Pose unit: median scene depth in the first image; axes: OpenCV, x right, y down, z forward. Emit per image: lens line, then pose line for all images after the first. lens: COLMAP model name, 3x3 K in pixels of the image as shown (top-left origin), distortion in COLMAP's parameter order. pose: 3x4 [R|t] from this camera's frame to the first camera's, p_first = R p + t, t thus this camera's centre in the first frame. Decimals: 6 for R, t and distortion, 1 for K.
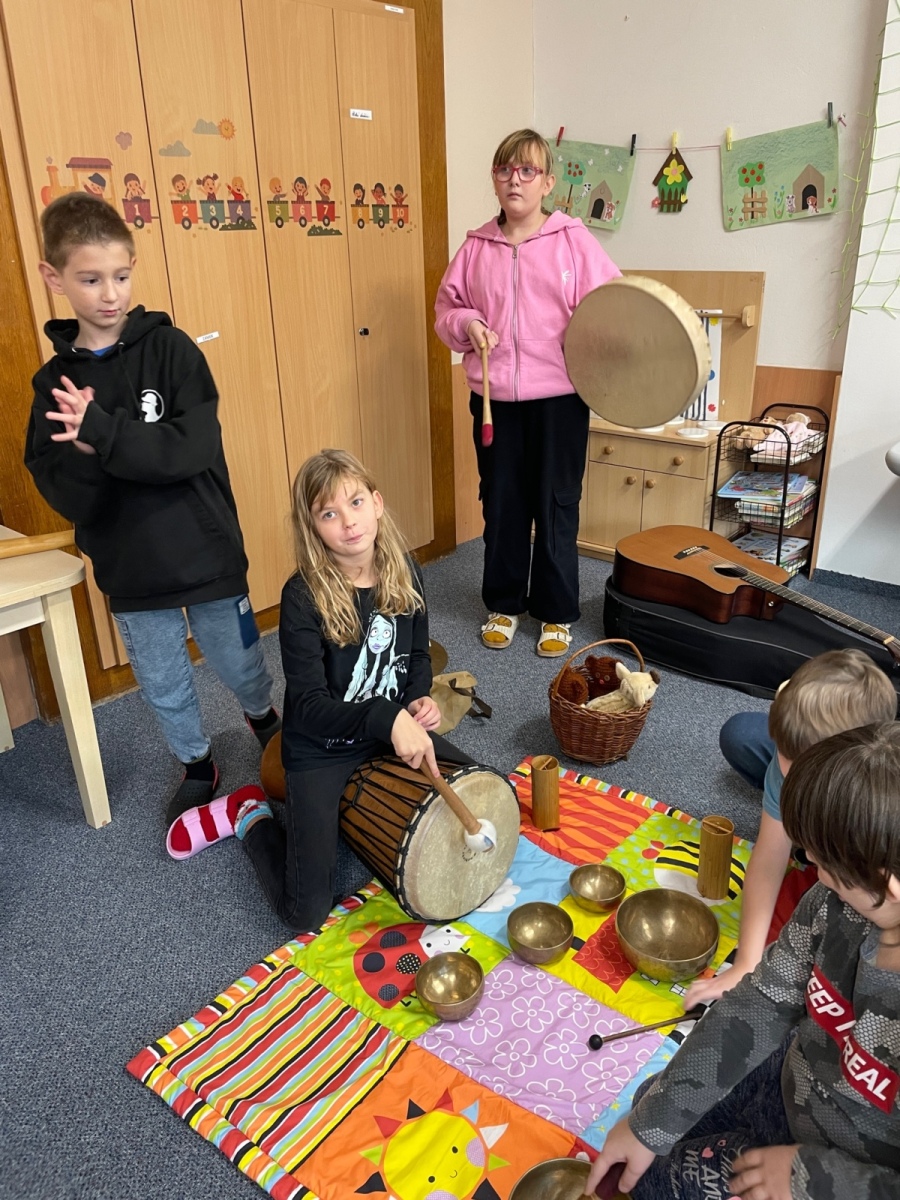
lens RADIAL K [[902.0, 0, 450.0], [0, 902.0, 600.0], [0, 0, 1]] dist [0.082699, -0.123776]
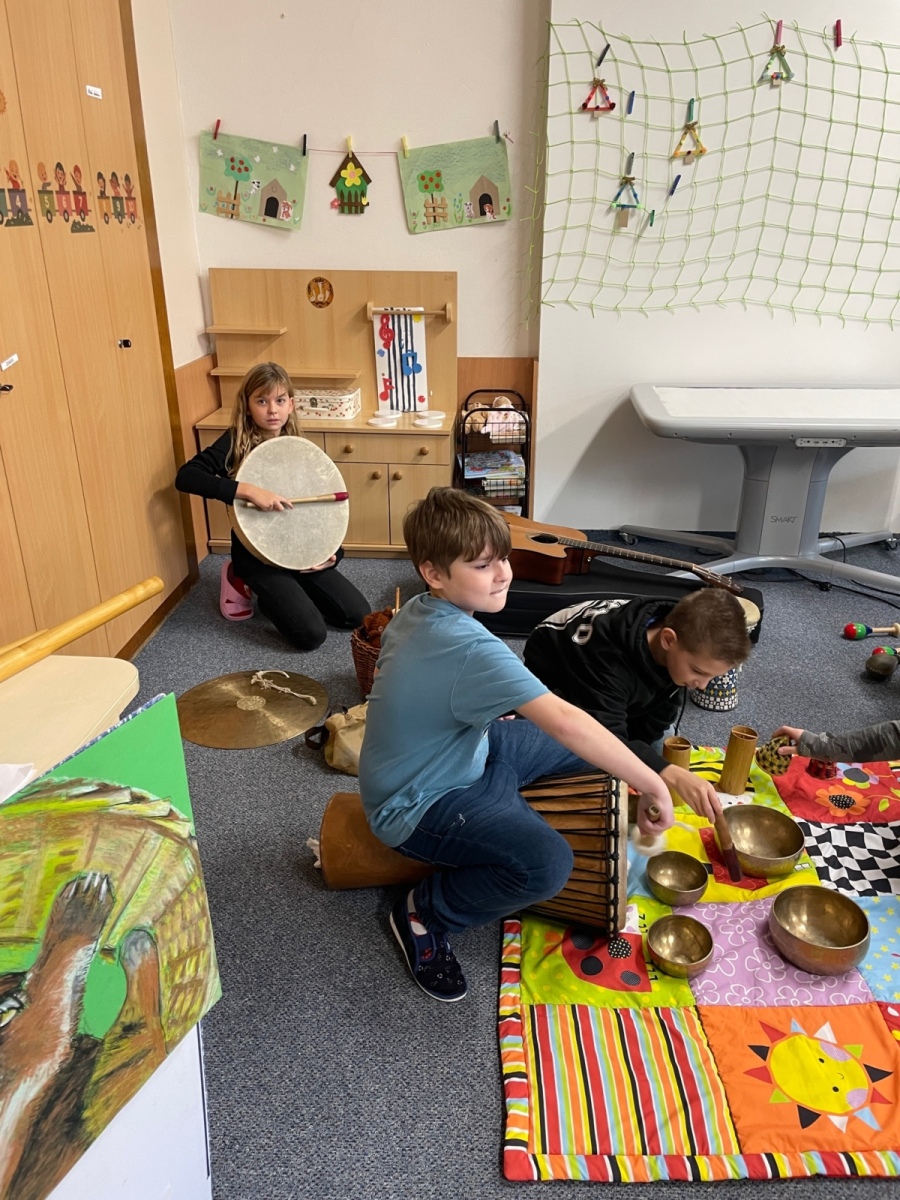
lens RADIAL K [[902.0, 0, 450.0], [0, 902.0, 600.0], [0, 0, 1]] dist [0.082699, -0.123776]
pose [[0.797446, -0.213981, 0.564173, -0.370449], [0.210303, 0.974943, 0.072521, -0.054364], [-0.565555, 0.060816, 0.822465, 0.125108]]
